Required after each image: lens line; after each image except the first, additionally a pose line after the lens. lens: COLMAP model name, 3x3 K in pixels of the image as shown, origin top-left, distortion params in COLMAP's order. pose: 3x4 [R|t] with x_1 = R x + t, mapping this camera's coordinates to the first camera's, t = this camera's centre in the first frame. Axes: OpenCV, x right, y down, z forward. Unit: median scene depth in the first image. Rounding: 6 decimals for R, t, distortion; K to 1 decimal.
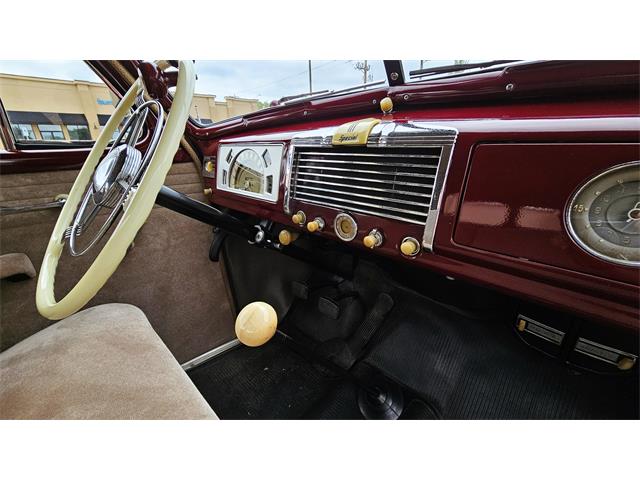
lens RADIAL K [[266.7, 0, 320.6], [0, 266.7, 243.1], [0, 0, 1]] dist [-0.000422, 0.000864]
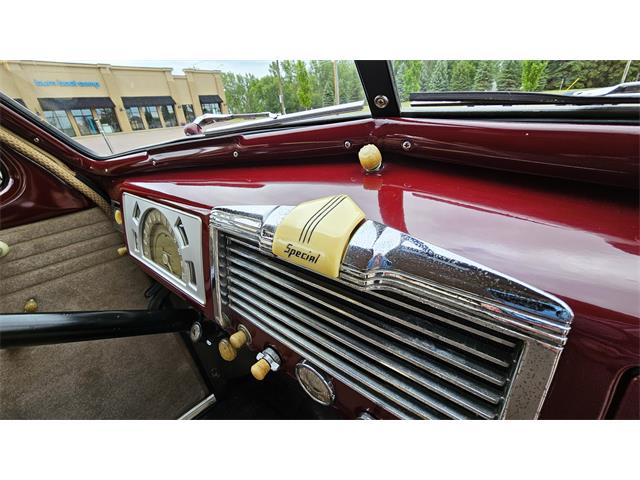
lens RADIAL K [[266.7, 0, 320.5], [0, 266.7, 233.7], [0, 0, 1]] dist [-0.000422, 0.000864]
pose [[0.994072, -0.096107, 0.050833, 0.098960], [0.091809, 0.992474, 0.081039, -0.391878], [-0.058239, -0.075892, 0.995414, 0.432536]]
